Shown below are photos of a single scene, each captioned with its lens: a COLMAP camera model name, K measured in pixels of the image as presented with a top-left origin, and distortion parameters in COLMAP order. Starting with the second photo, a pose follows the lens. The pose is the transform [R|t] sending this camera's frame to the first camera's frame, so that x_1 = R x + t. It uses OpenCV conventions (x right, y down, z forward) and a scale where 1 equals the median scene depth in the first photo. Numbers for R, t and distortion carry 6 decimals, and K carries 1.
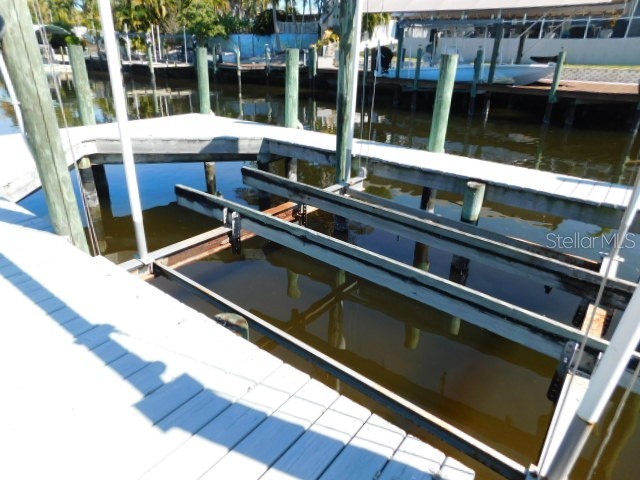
lens RADIAL K [[409.0, 0, 320.0], [0, 409.0, 240.0], [0, 0, 1]] dist [-0.079521, 0.054196]
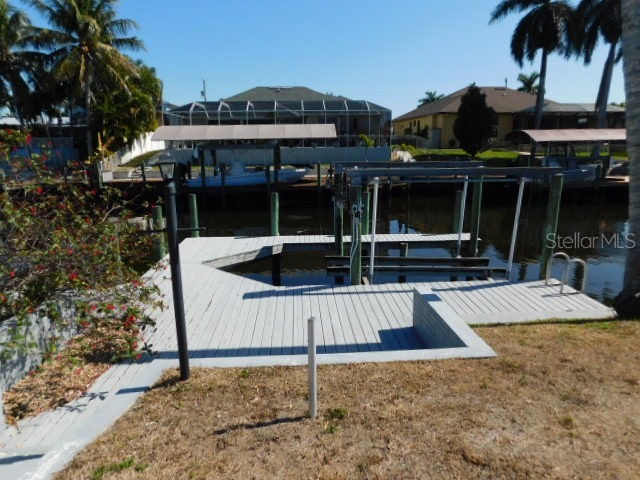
lens RADIAL K [[409.0, 0, 320.0], [0, 409.0, 240.0], [0, 0, 1]] dist [-0.079521, 0.054196]
pose [[0.757425, -0.172694, 0.629670, -1.072550], [0.293609, 0.951466, -0.092230, -0.052473], [-0.583182, 0.254734, 0.771368, -0.439893]]
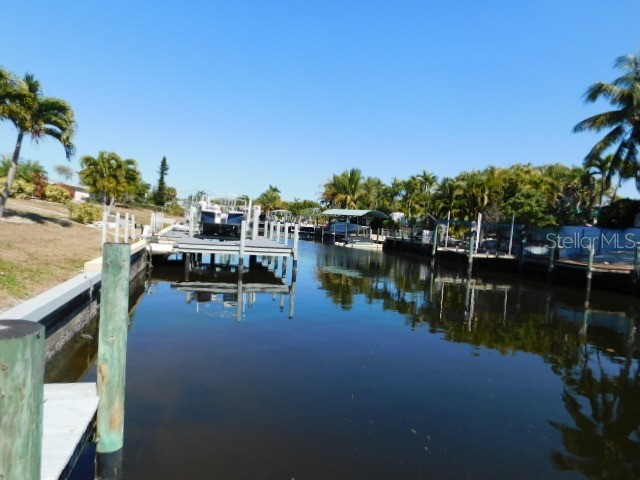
lens RADIAL K [[409.0, 0, 320.0], [0, 409.0, 240.0], [0, 0, 1]] dist [-0.079521, 0.054196]
pose [[0.794586, 0.054038, -0.604743, -0.125025], [-0.297807, 0.902672, -0.310636, -0.076378], [0.529098, 0.426923, 0.733343, 0.133027]]
